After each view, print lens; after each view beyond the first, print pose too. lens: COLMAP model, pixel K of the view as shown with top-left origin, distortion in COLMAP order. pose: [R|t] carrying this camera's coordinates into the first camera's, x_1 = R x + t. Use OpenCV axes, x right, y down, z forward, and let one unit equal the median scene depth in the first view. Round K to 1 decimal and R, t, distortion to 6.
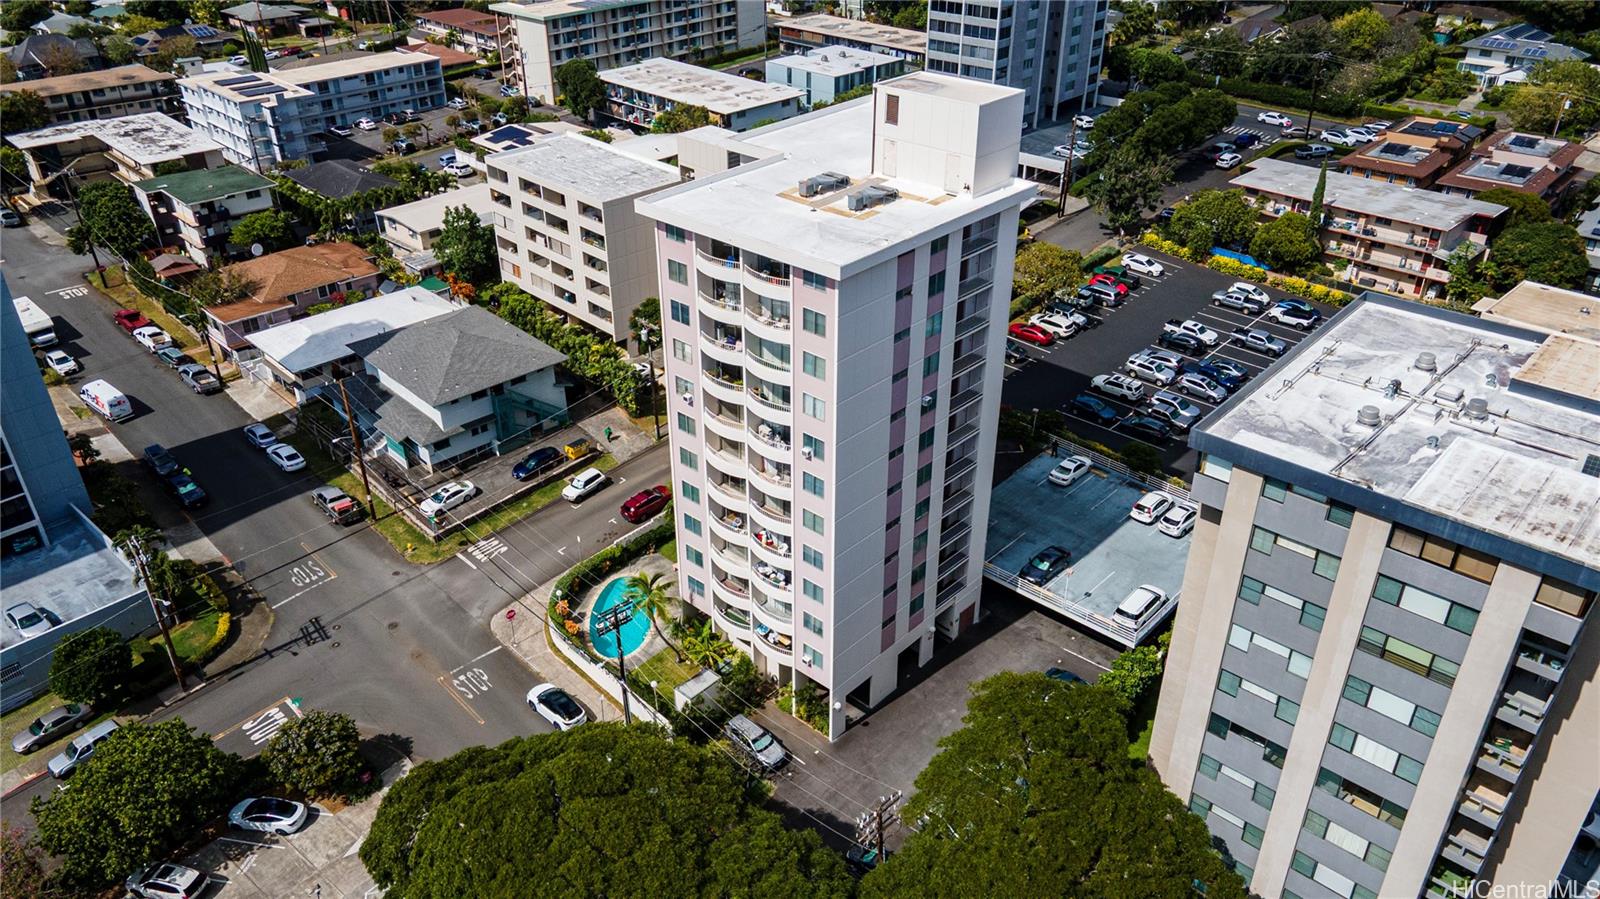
lens RADIAL K [[1154.7, 0, 795.8], [0, 1154.7, 445.1], [0, 0, 1]] dist [0.030127, 0.044846]
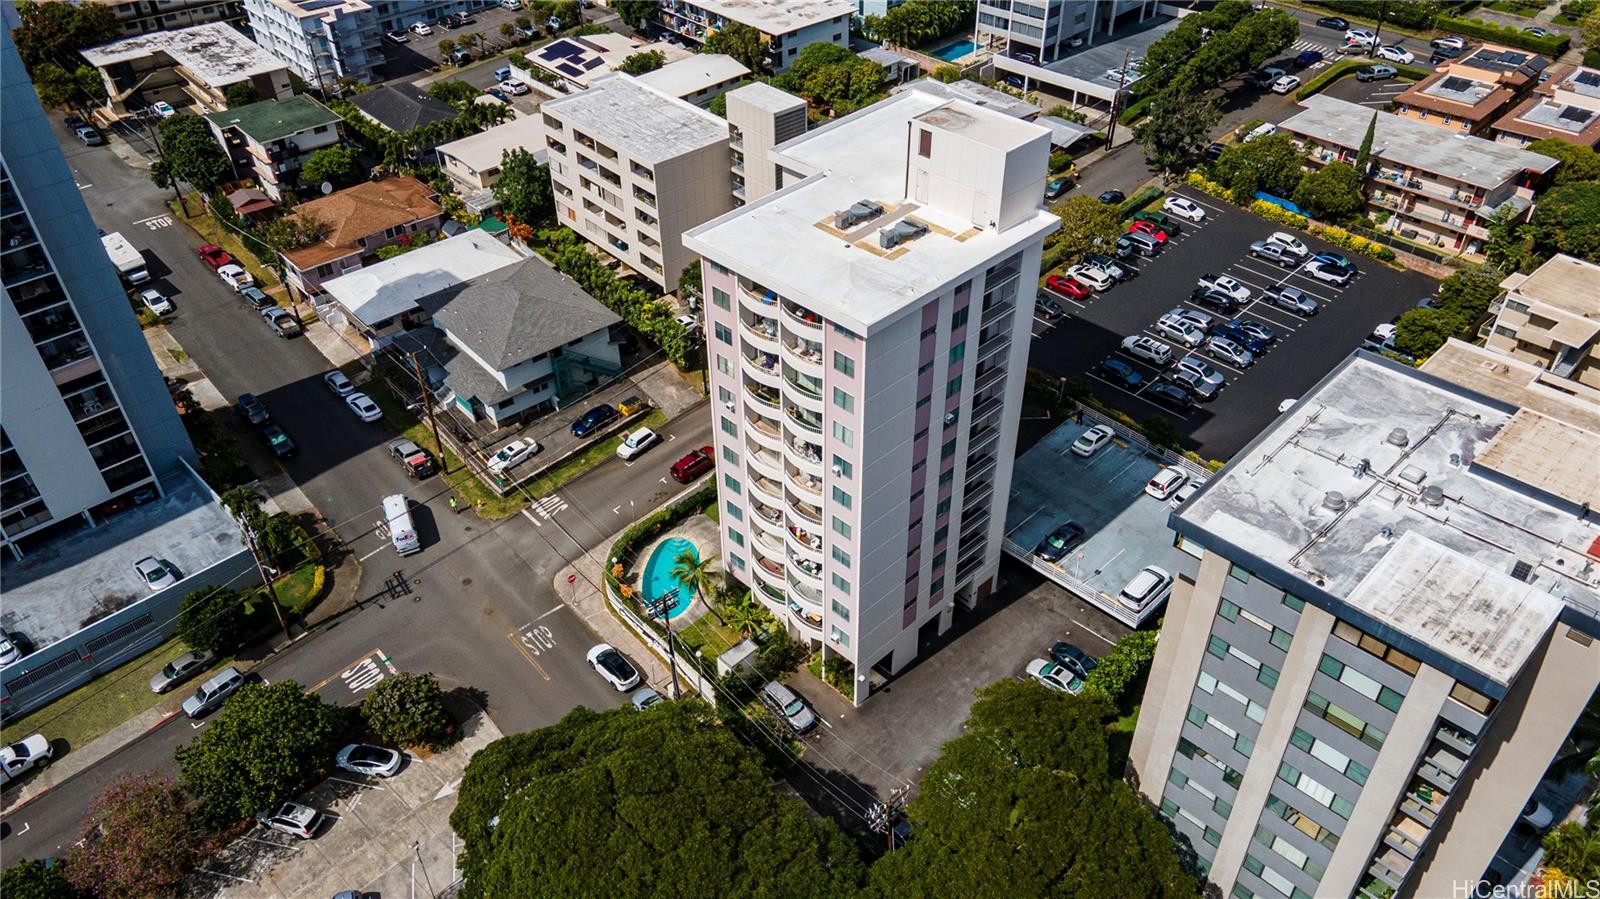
lens RADIAL K [[1154.7, 0, 797.0], [0, 1154.7, 444.3], [0, 0, 1]] dist [0.030127, 0.044846]
pose [[0.998860, 0.021553, -0.042595, 0.013704], [-0.015697, 0.990948, 0.133325, -0.124218], [0.045083, -0.132505, 0.990157, -0.068460]]
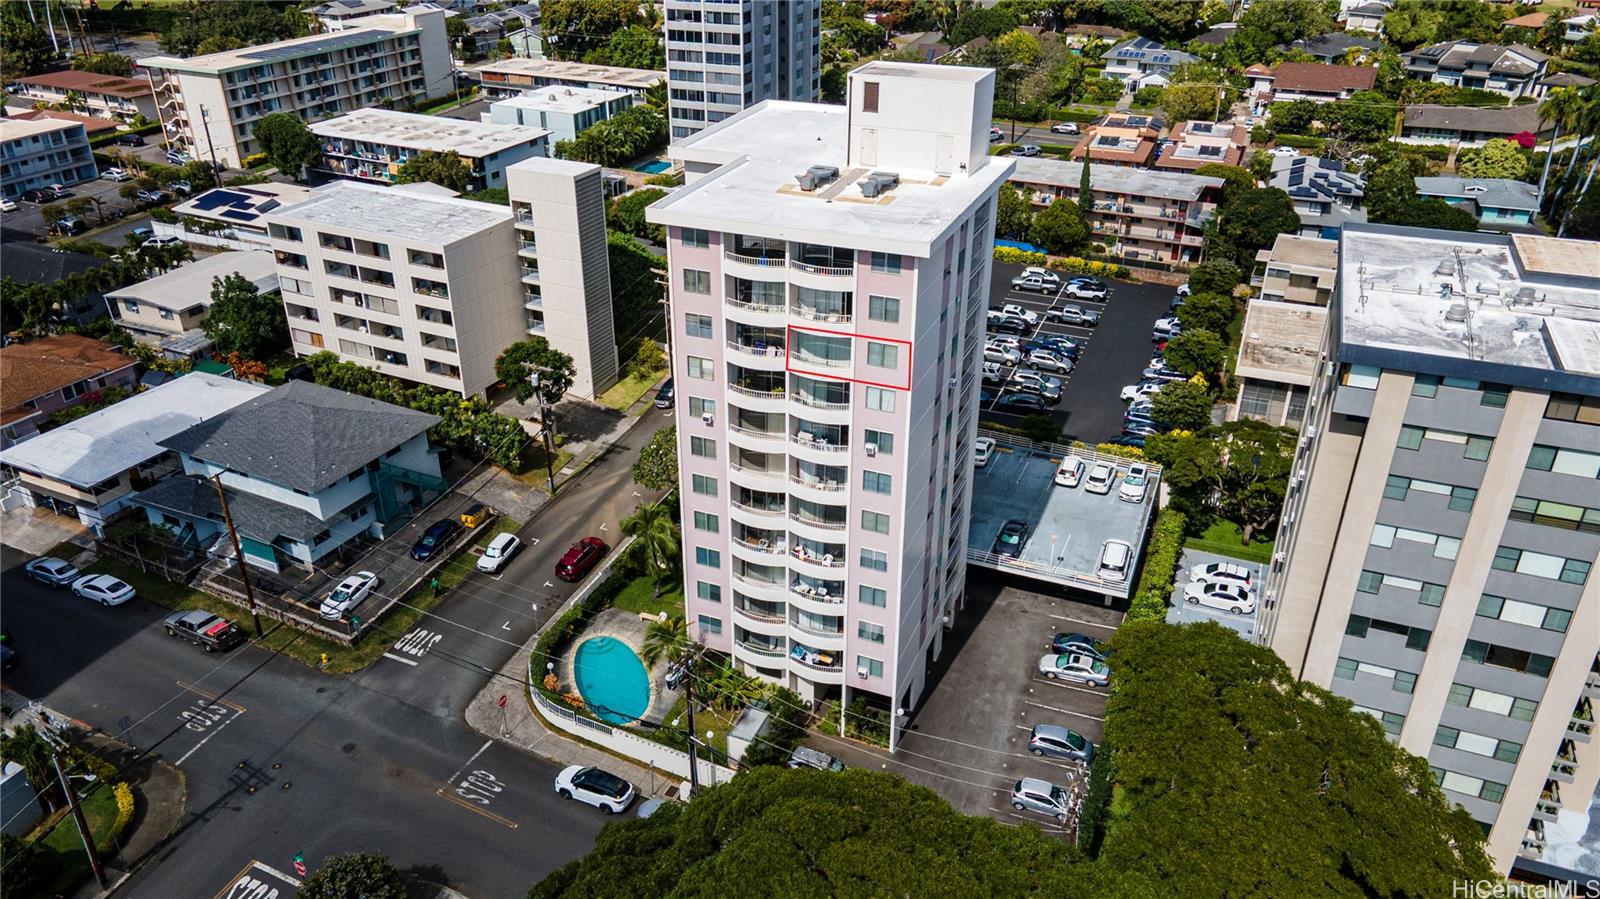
lens RADIAL K [[1154.7, 0, 790.7], [0, 1154.7, 440.9], [0, 0, 1]] dist [0.030127, 0.044846]
pose [[0.940222, -0.153123, 0.304197, -0.258606], [0.167441, 0.985650, -0.021387, 0.006948], [-0.296557, 0.071044, 0.952369, 0.079067]]
